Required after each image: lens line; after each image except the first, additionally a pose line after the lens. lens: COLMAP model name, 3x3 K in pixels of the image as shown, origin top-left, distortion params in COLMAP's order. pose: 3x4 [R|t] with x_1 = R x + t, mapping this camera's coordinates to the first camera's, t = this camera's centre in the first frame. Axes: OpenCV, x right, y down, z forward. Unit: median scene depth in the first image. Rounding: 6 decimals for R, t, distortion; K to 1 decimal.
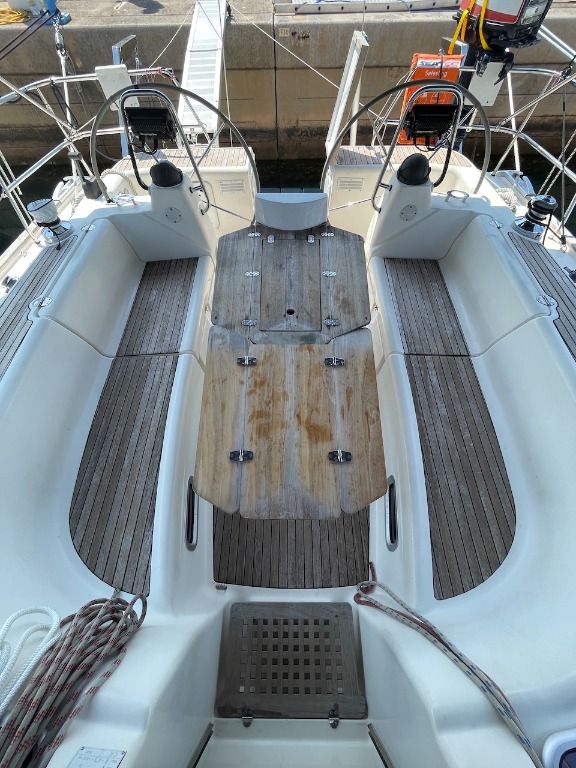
lens RADIAL K [[307.8, 0, 287.5], [0, 307.8, 382.1], [0, 0, 1]] dist [-0.003904, -0.000200]
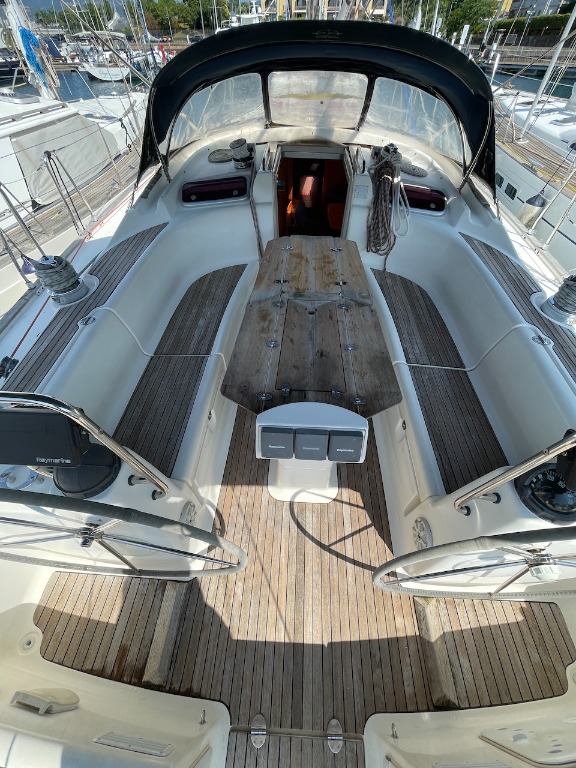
lens RADIAL K [[307.8, 0, 292.6], [0, 307.8, 384.9], [0, 0, 1]] dist [-0.003904, -0.000200]
pose [[-0.999450, -0.027611, 0.018371, 0.047577], [0.026539, -0.333681, 0.942312, -1.287291], [-0.019888, 0.942282, 0.334230, 0.763596]]
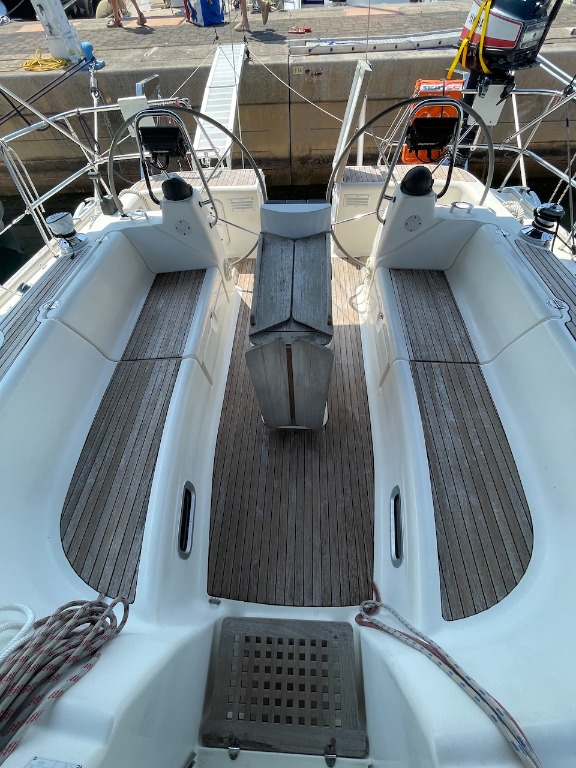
lens RADIAL K [[307.8, 0, 287.5], [0, 307.8, 380.8], [0, 0, 1]] dist [-0.003904, -0.000200]
pose [[0.999084, 0.009955, -0.041608, 0.037865], [-0.012970, 0.997259, -0.072844, 0.054888], [0.040769, 0.073317, 0.996475, 0.019605]]
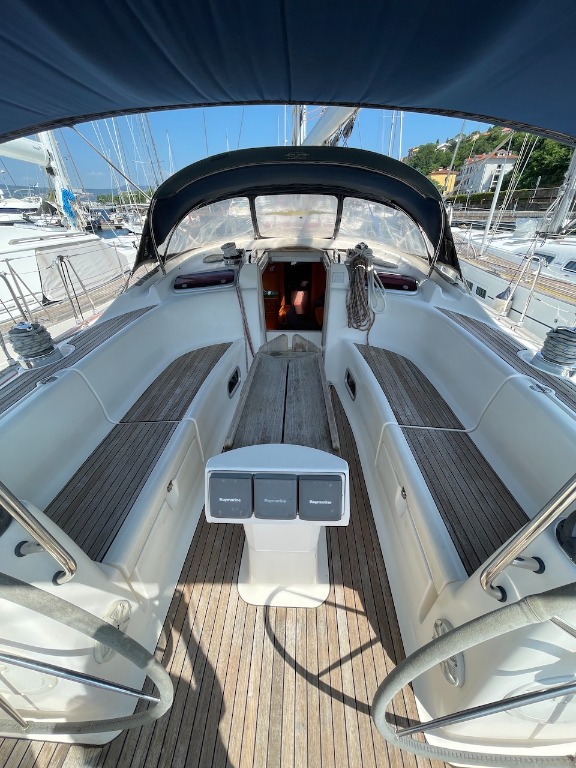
lens RADIAL K [[307.8, 0, 291.2], [0, 307.8, 385.0], [0, 0, 1]] dist [-0.003904, -0.000200]
pose [[-0.999632, 0.002045, 0.027048, -0.026998], [0.027020, -0.012694, 0.999554, -1.201454], [0.002388, 0.999917, 0.012635, 0.924906]]
